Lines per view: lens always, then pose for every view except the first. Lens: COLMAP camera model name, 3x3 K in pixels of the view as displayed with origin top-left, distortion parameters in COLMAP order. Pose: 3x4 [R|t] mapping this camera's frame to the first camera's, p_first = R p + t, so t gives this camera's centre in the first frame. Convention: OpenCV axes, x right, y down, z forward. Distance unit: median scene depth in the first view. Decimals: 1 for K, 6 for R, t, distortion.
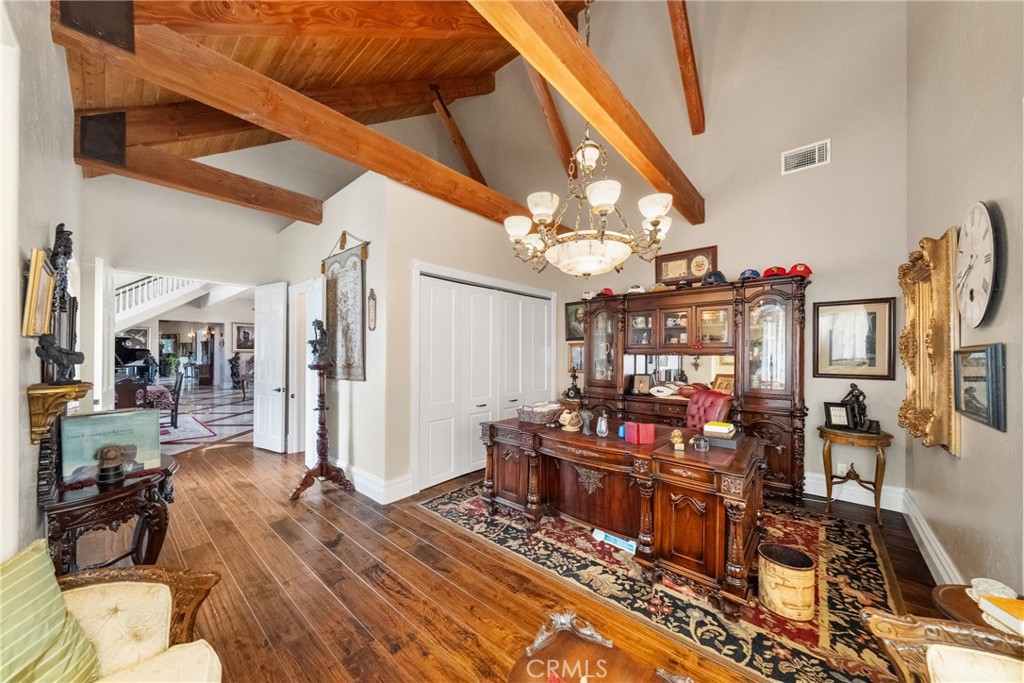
lens RADIAL K [[354.0, 0, 522.5], [0, 354.0, 349.1], [0, 0, 1]] dist [-0.000278, -0.000022]
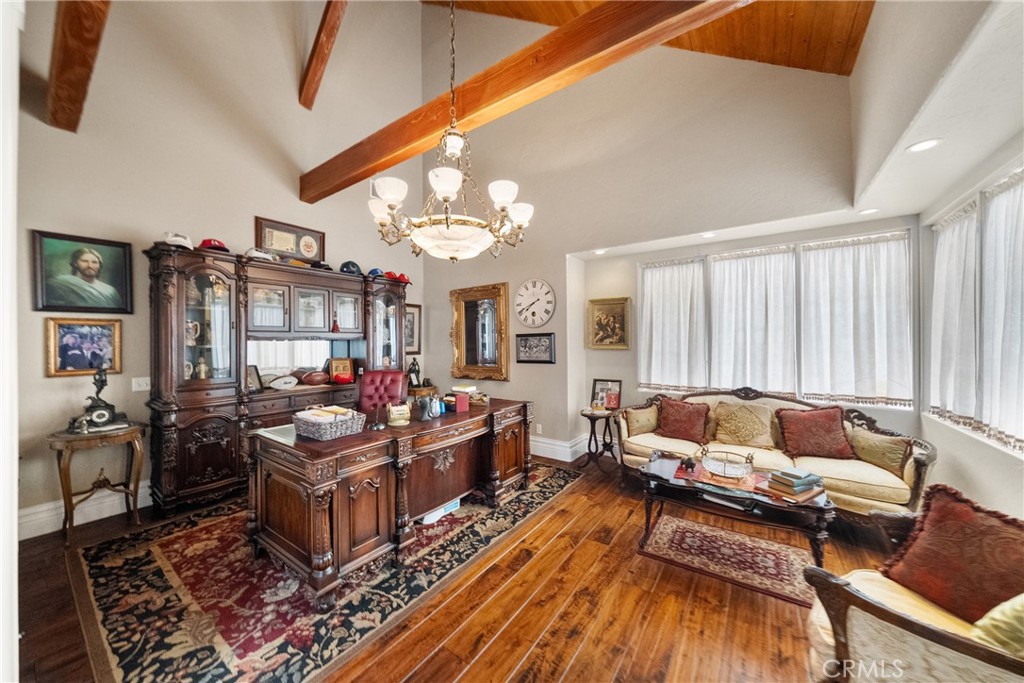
lens RADIAL K [[351.5, 0, 514.8], [0, 351.5, 335.9], [0, 0, 1]] dist [-0.000764, -0.000030]
pose [[-0.082667, 0.016139, 0.996447, -0.755955], [0.001354, 0.999870, -0.016083, 0.033252], [-0.996576, 0.000019, -0.082678, 0.812129]]
